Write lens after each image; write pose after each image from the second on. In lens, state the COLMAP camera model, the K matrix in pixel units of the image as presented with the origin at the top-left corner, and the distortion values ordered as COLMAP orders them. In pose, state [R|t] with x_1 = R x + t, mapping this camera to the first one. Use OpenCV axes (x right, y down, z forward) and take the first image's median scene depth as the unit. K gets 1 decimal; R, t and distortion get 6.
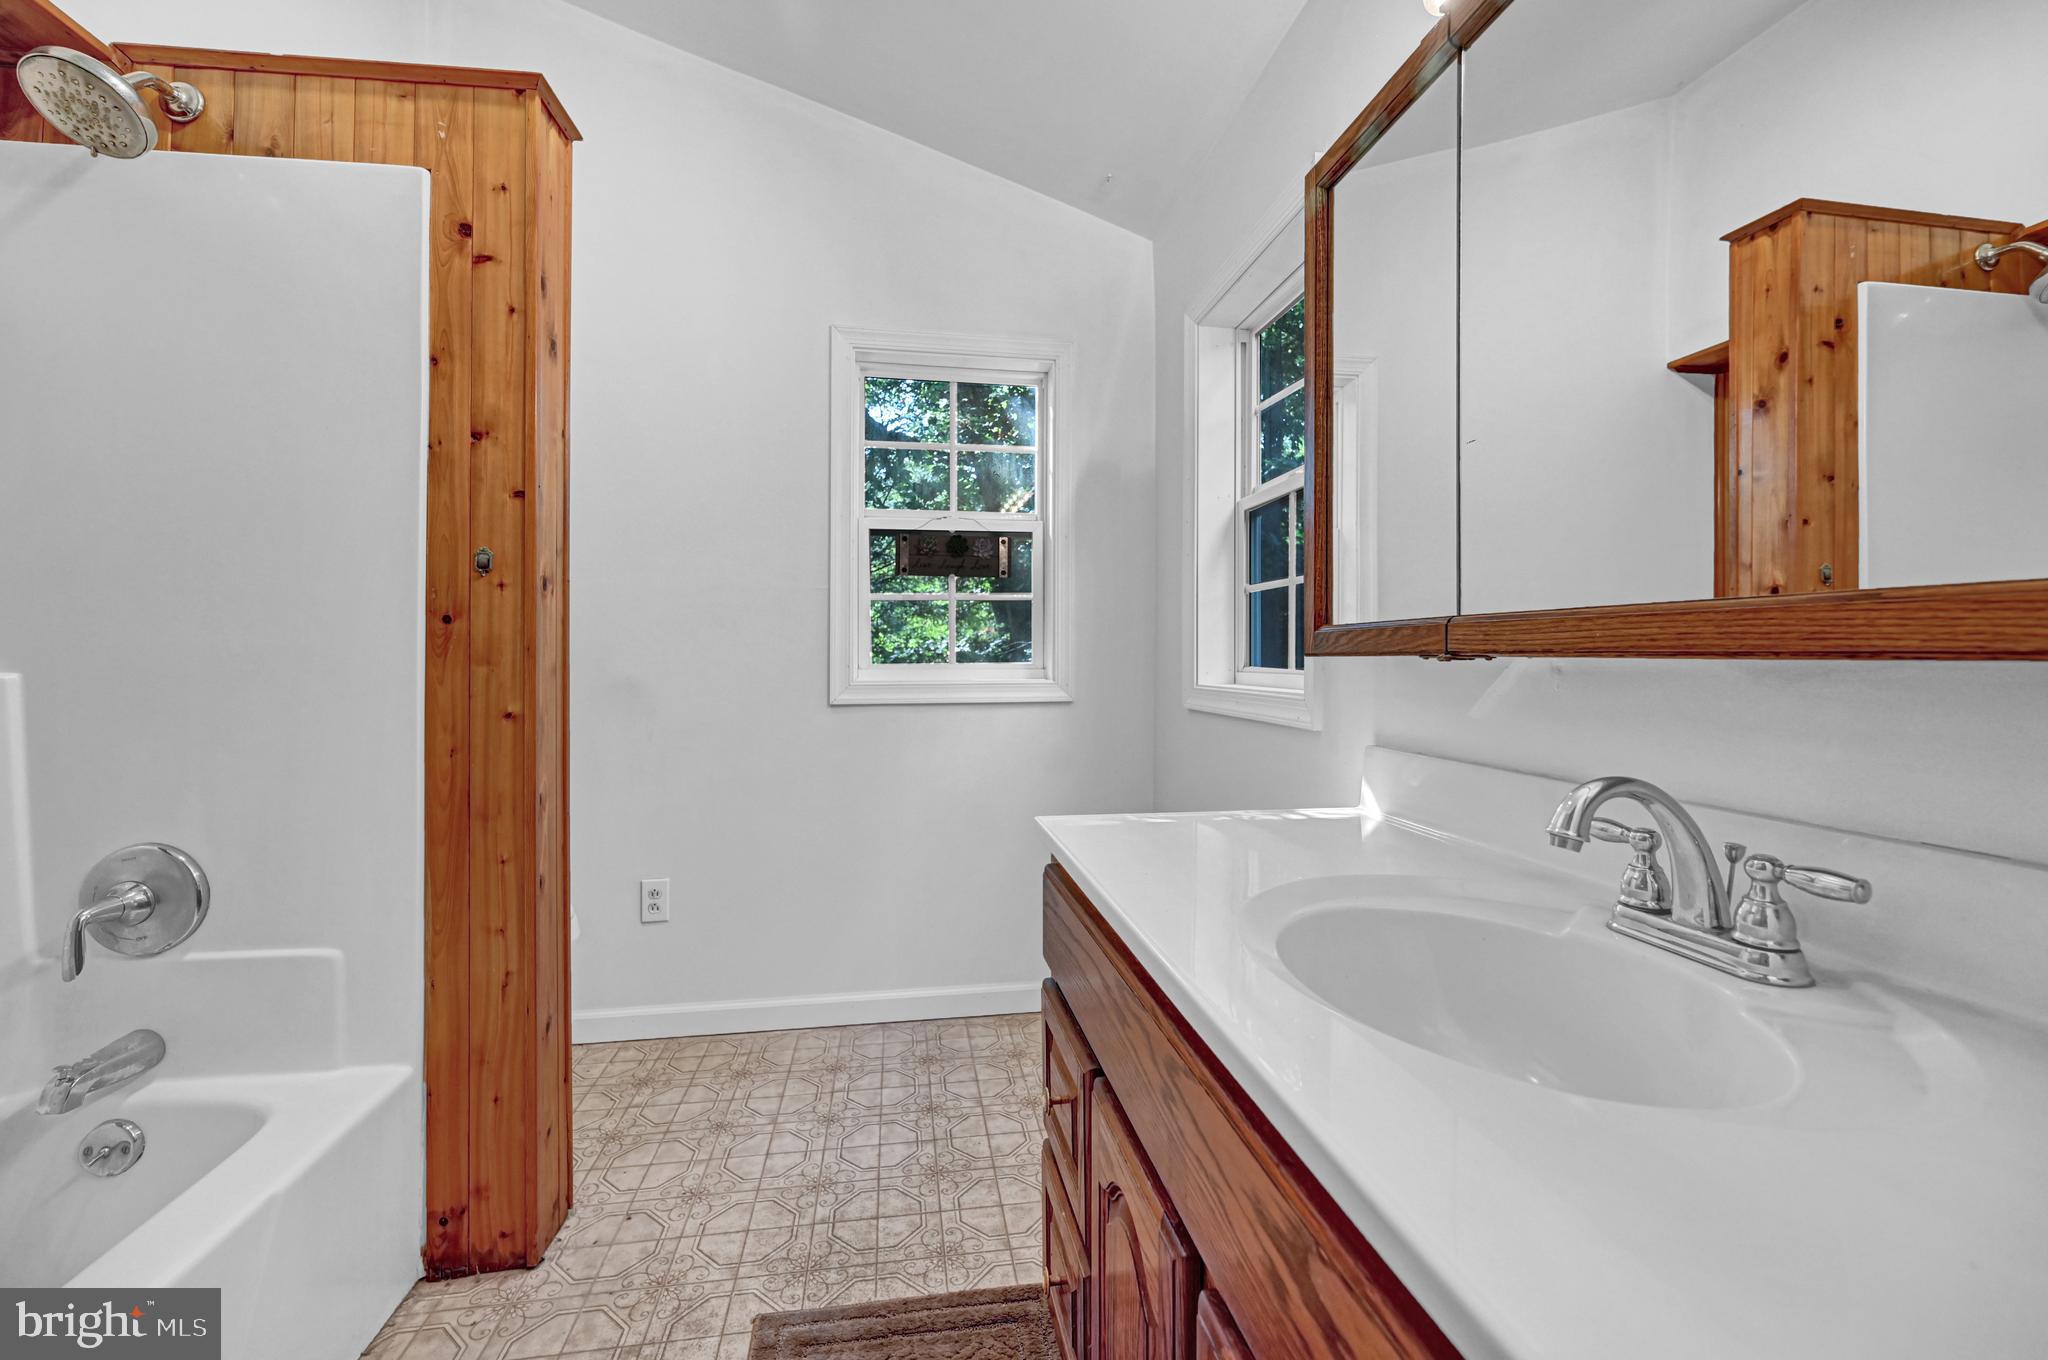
lens RADIAL K [[810.9, 0, 1024.0], [0, 810.9, 680.0], [0, 0, 1]] dist [-0.000626, -0.000410]
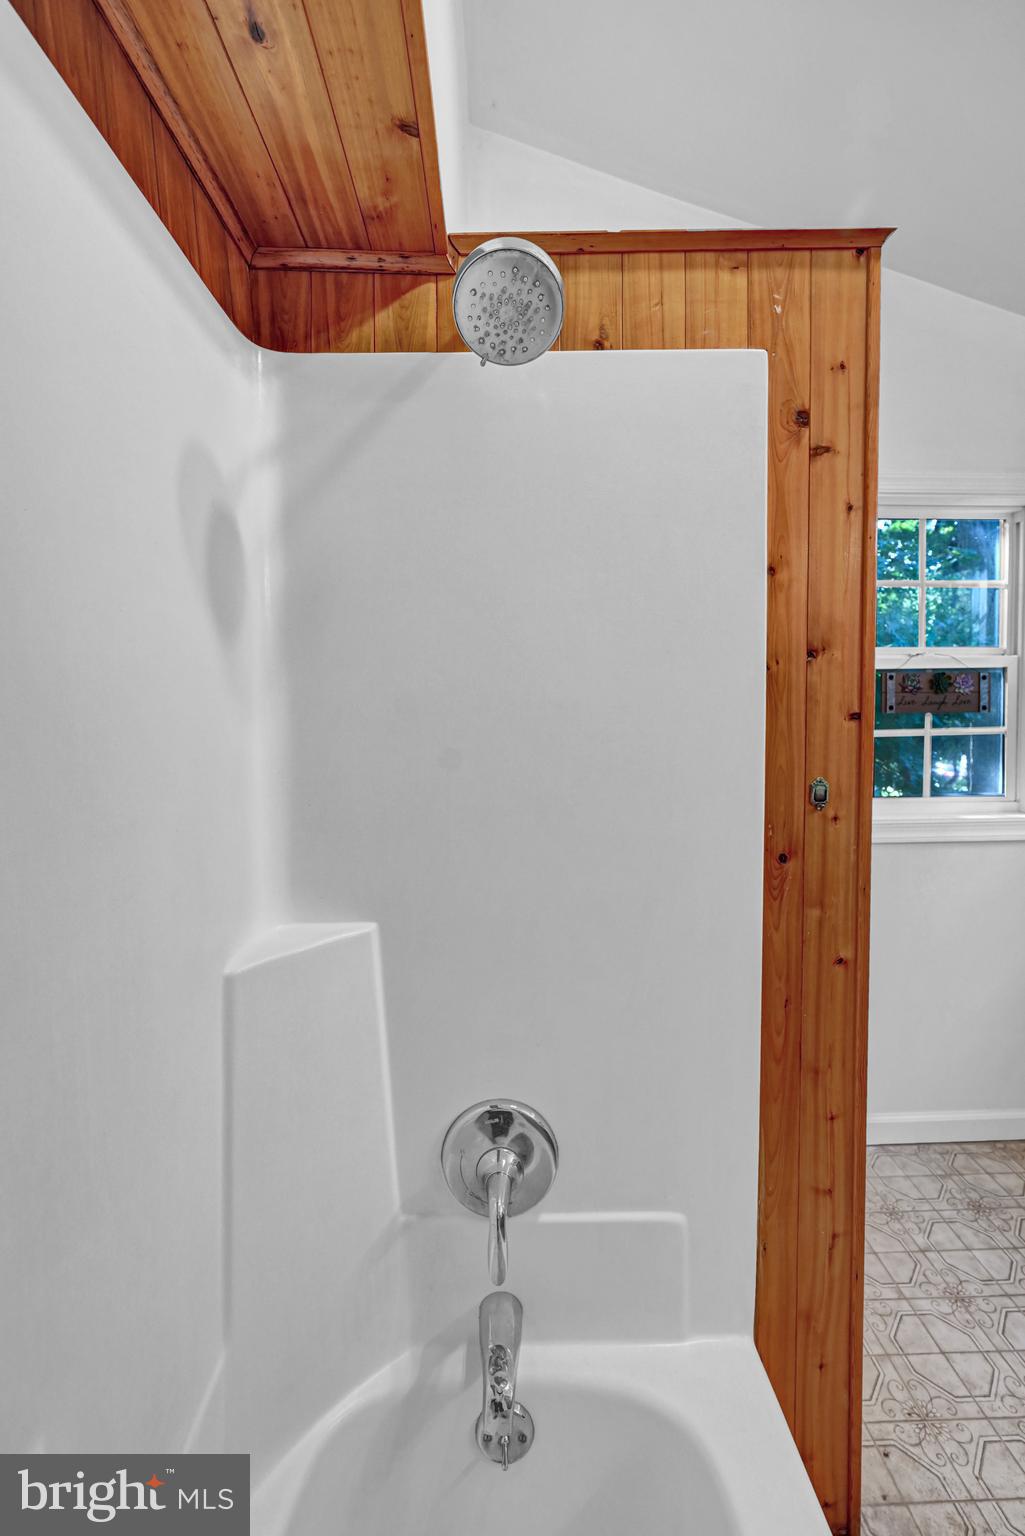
lens RADIAL K [[626.7, 0, 512.7], [0, 626.7, 732.1], [0, 0, 1]] dist [-0.000562, -0.000015]
pose [[0.992950, 0.000838, -0.118533, -0.922959], [0.004125, 0.999125, 0.041617, -0.244809], [0.118464, -0.041813, 0.992078, 0.273247]]
